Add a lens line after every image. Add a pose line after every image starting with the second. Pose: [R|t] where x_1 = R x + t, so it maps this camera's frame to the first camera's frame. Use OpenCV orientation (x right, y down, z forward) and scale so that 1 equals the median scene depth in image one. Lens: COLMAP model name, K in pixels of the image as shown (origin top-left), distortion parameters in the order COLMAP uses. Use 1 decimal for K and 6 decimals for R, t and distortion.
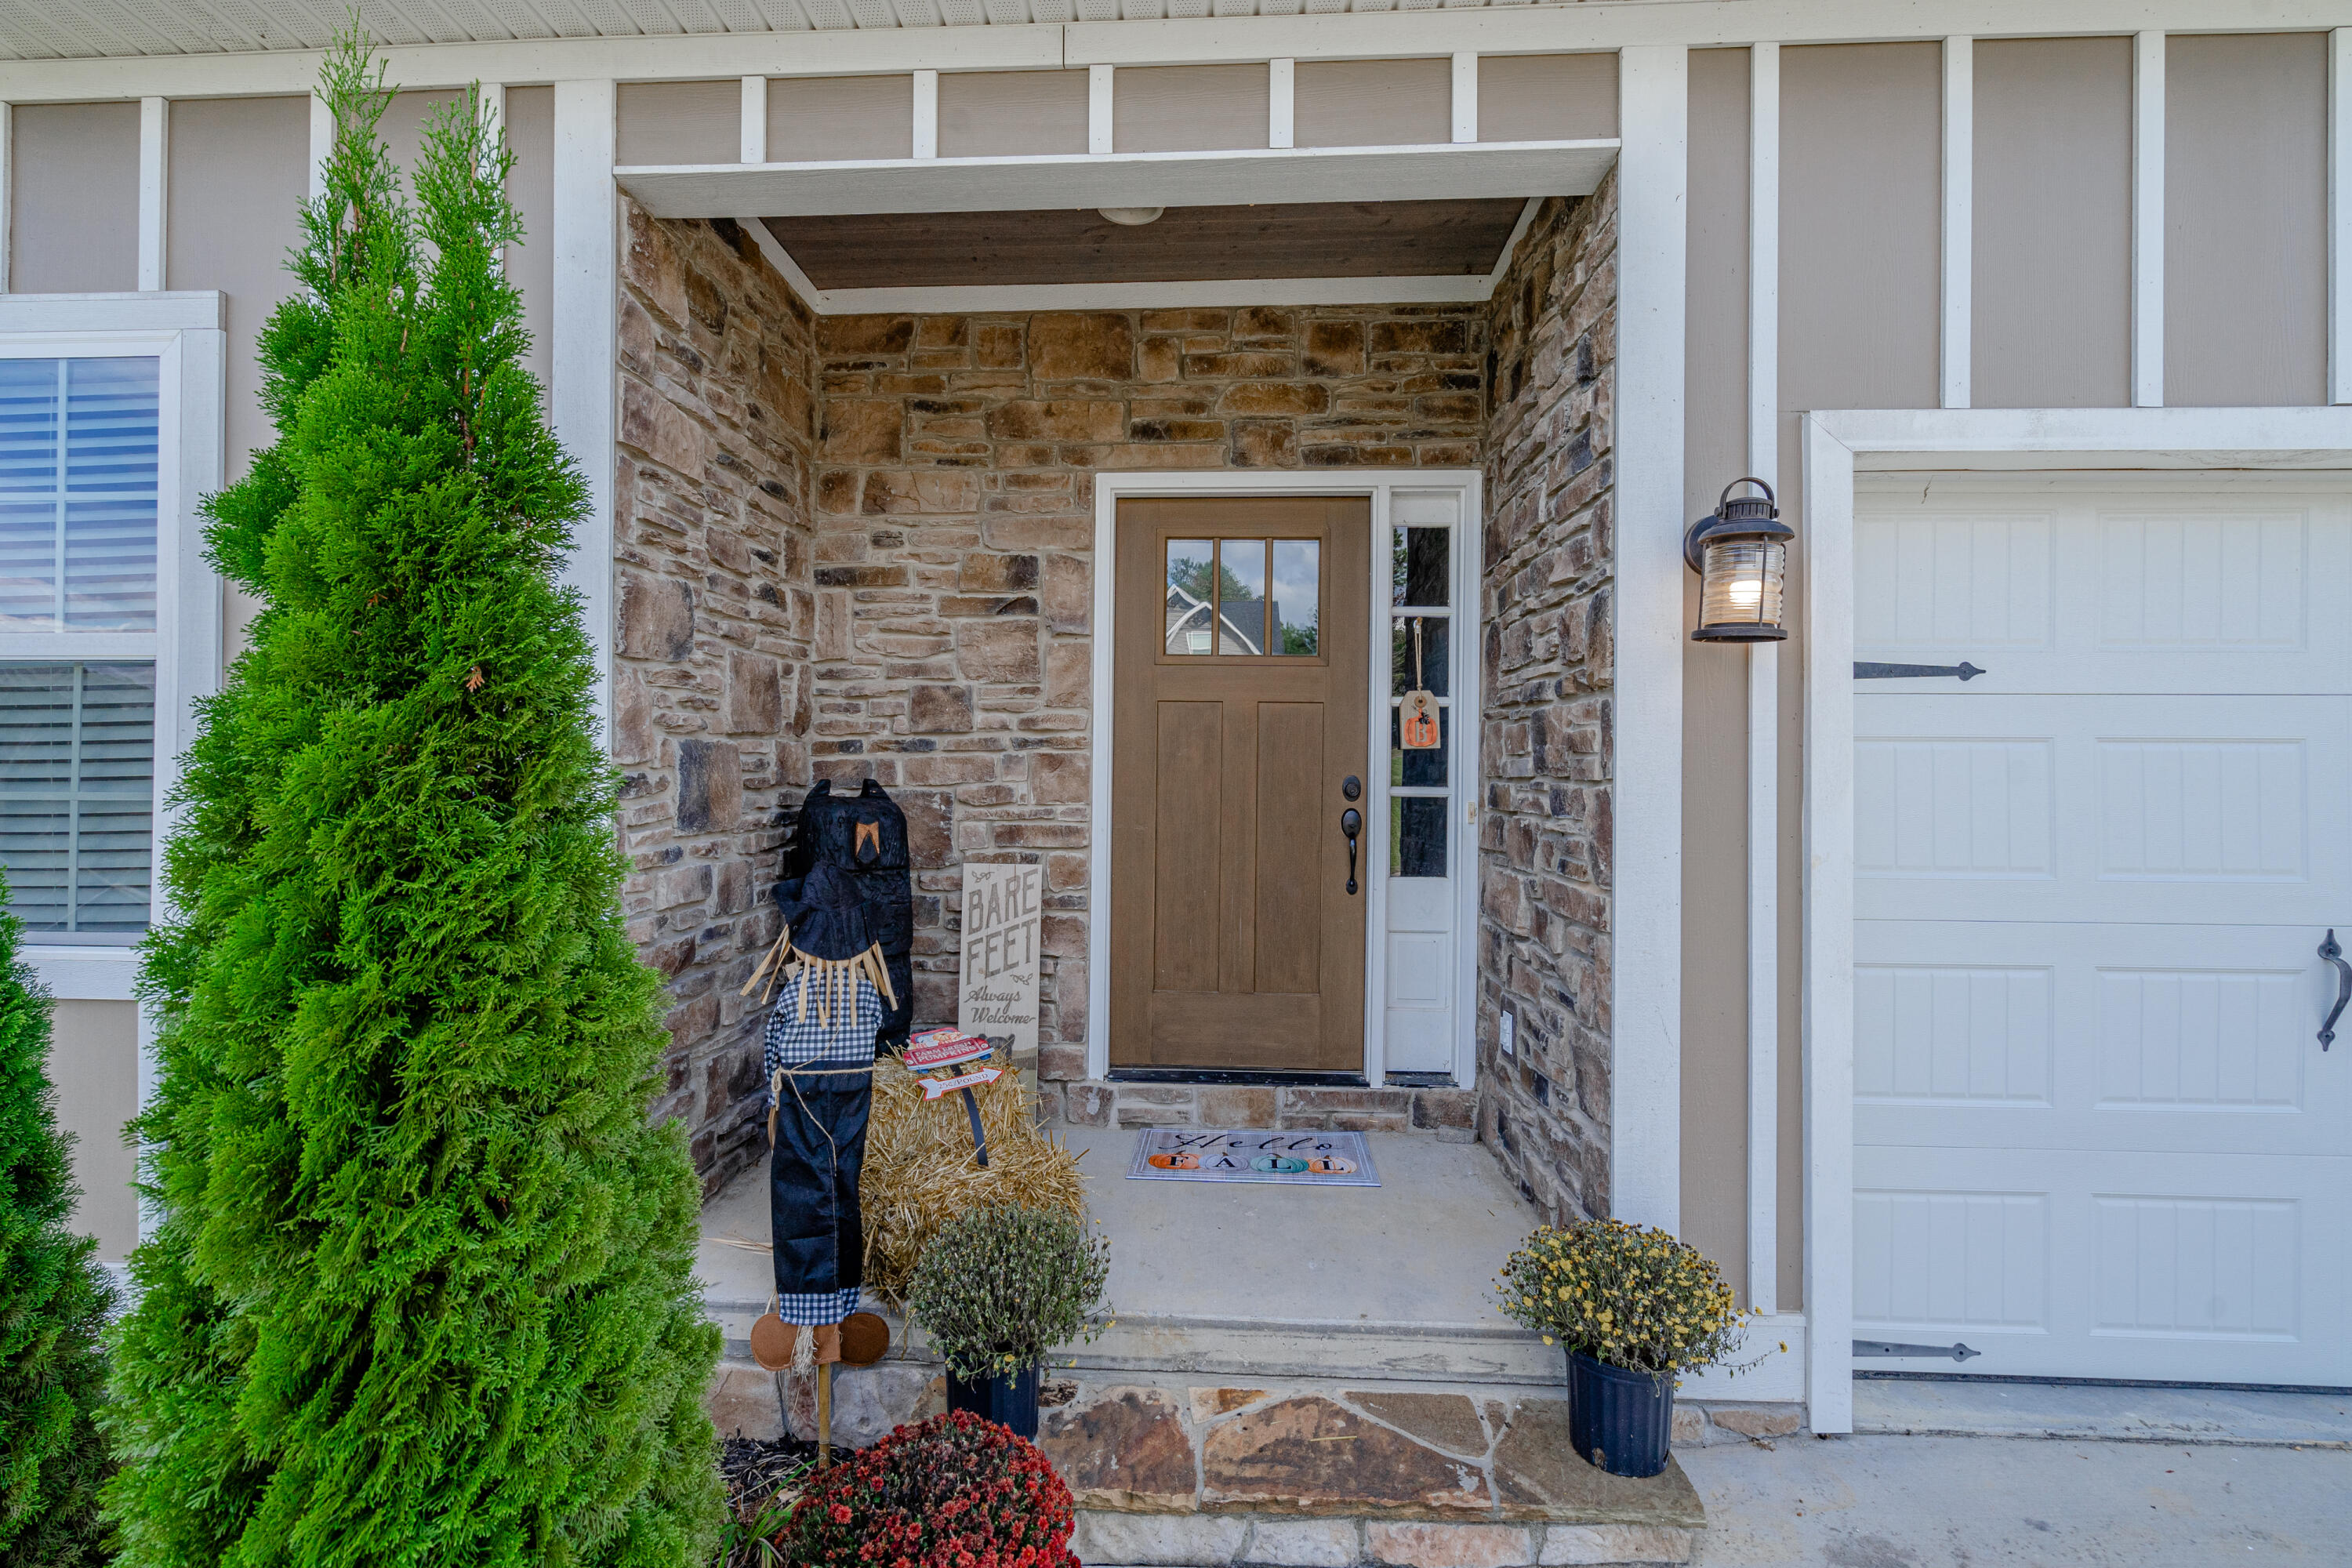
lens RADIAL K [[1024.1, 0, 1183.6], [0, 1024.1, 775.8], [0, 0, 1]] dist [-0.002215, 0.000202]
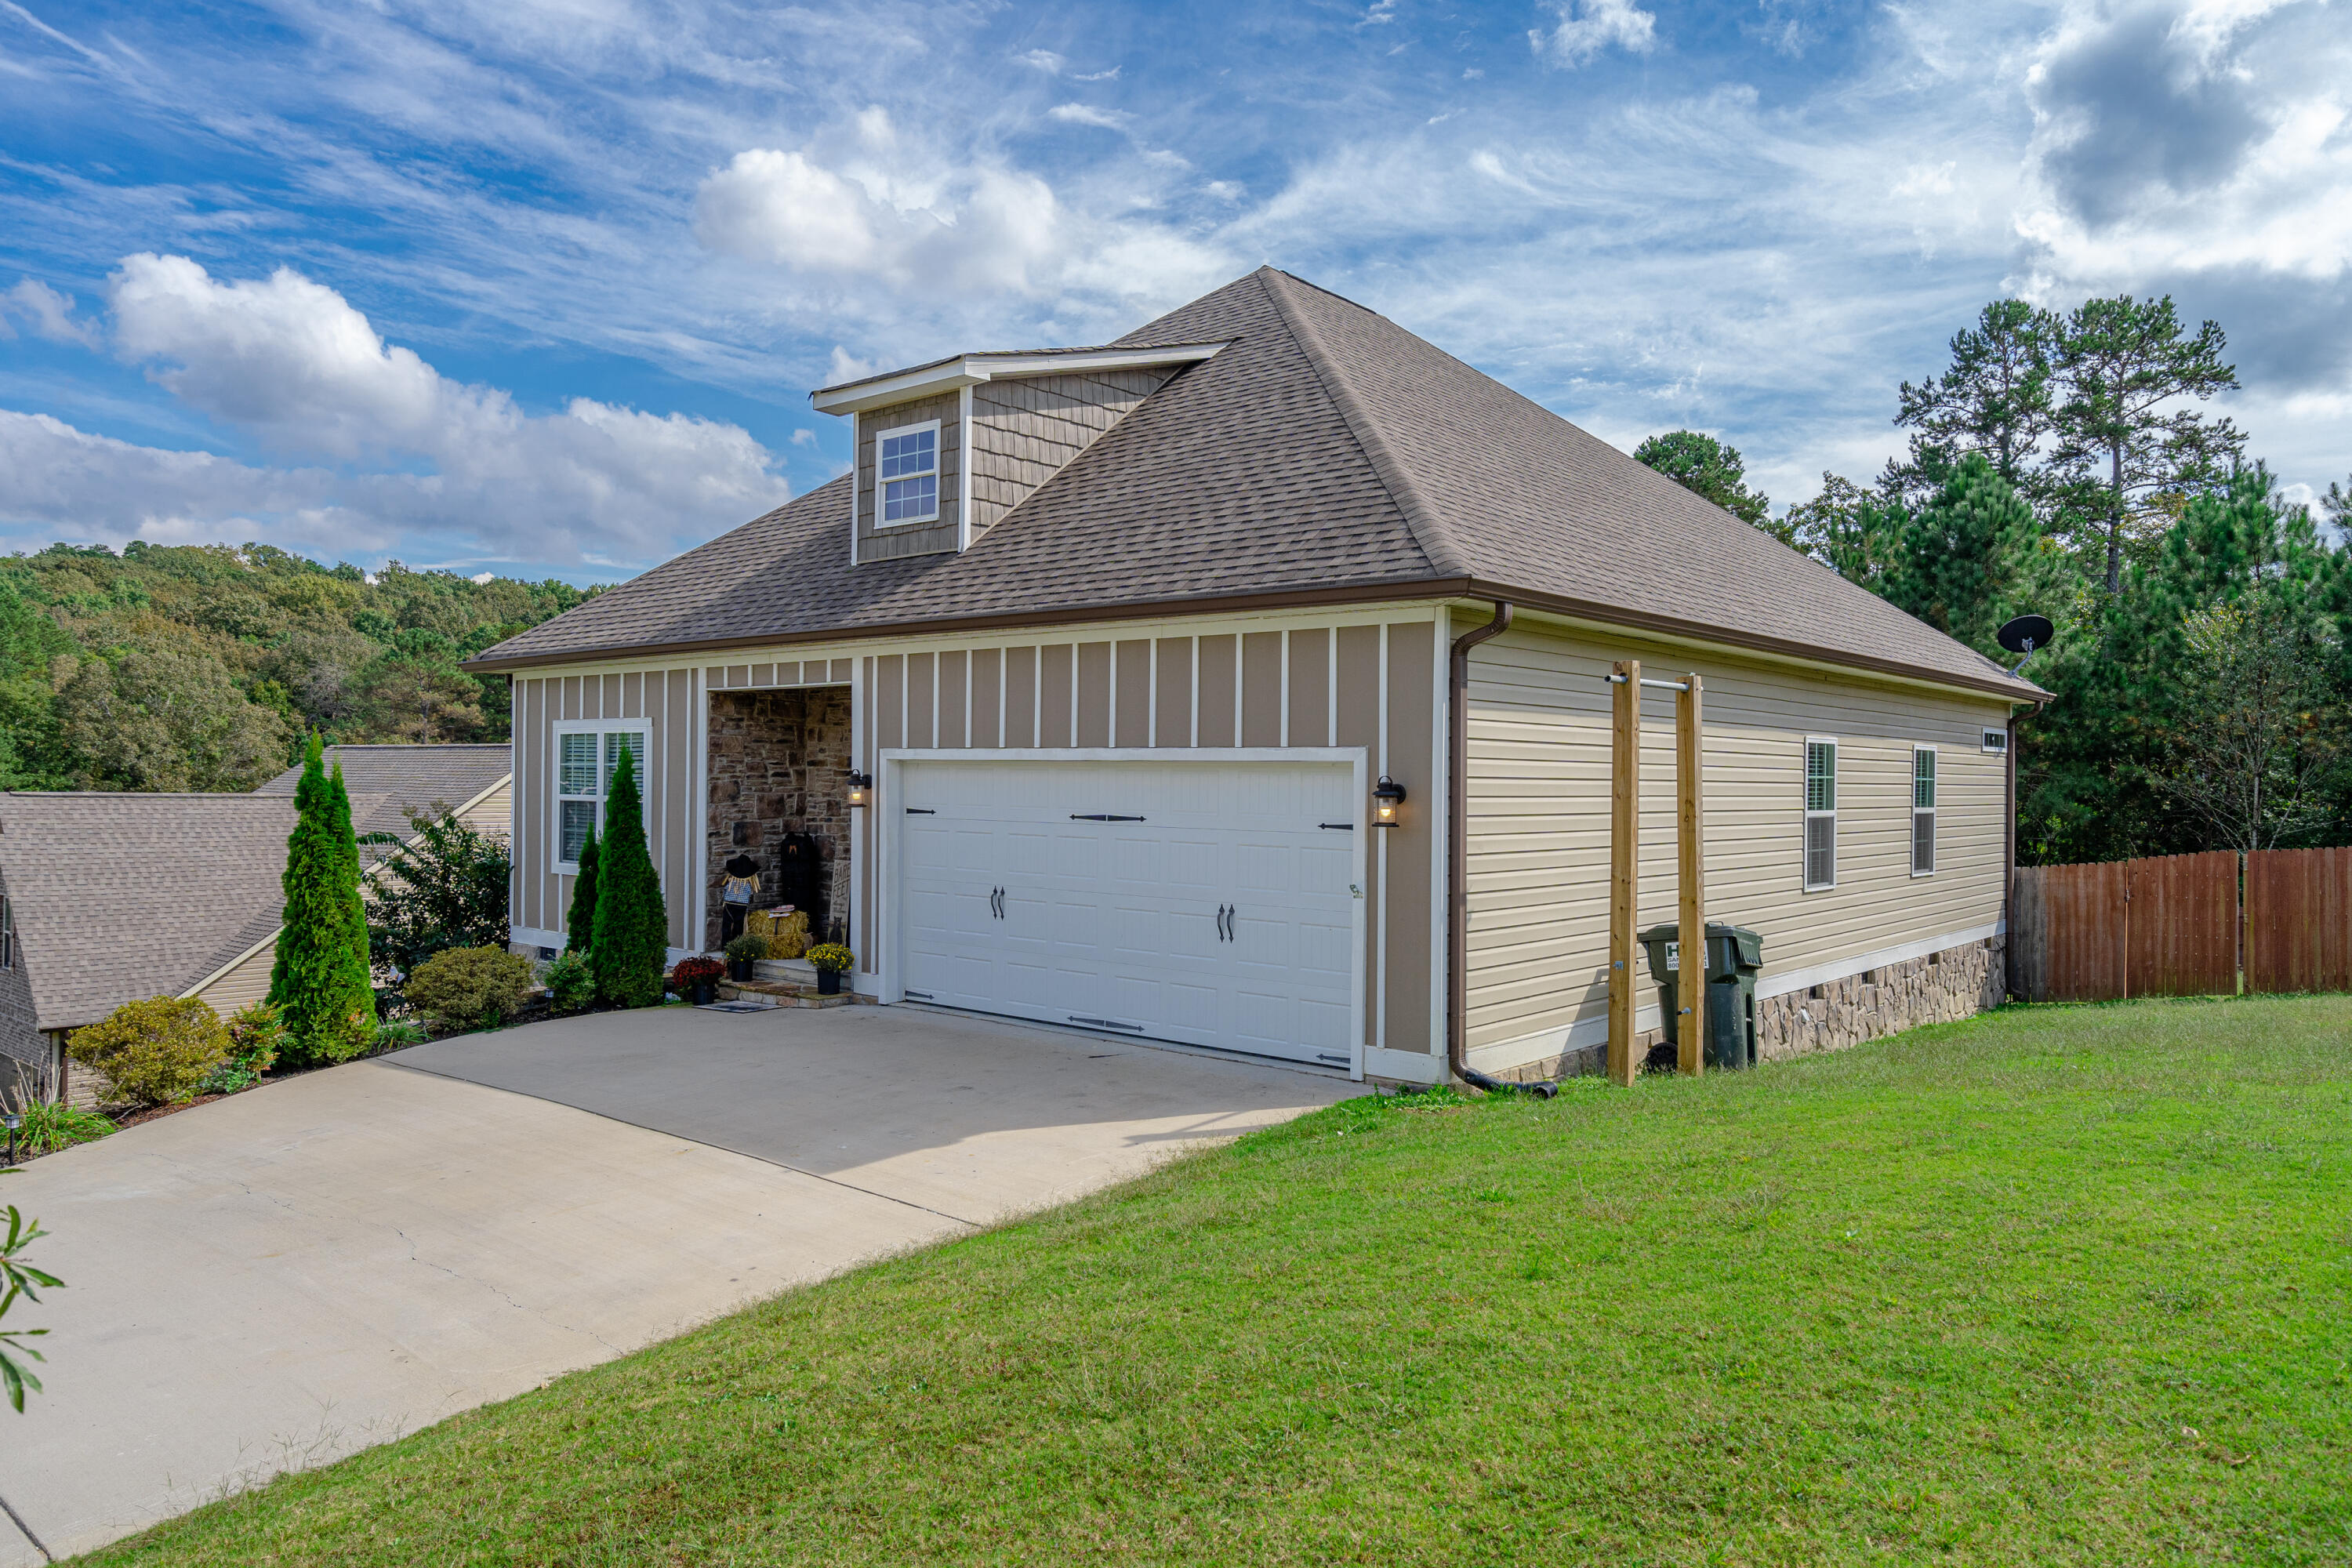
lens RADIAL K [[1521.7, 0, 1193.9], [0, 1521.7, 786.5], [0, 0, 1]] dist [-0.002929, 0.000834]
pose [[0.799011, 0.007401, -0.601270, 3.347765], [-0.007344, 0.999970, 0.002550, -0.152590], [0.601271, 0.002378, 0.799041, -1.943213]]
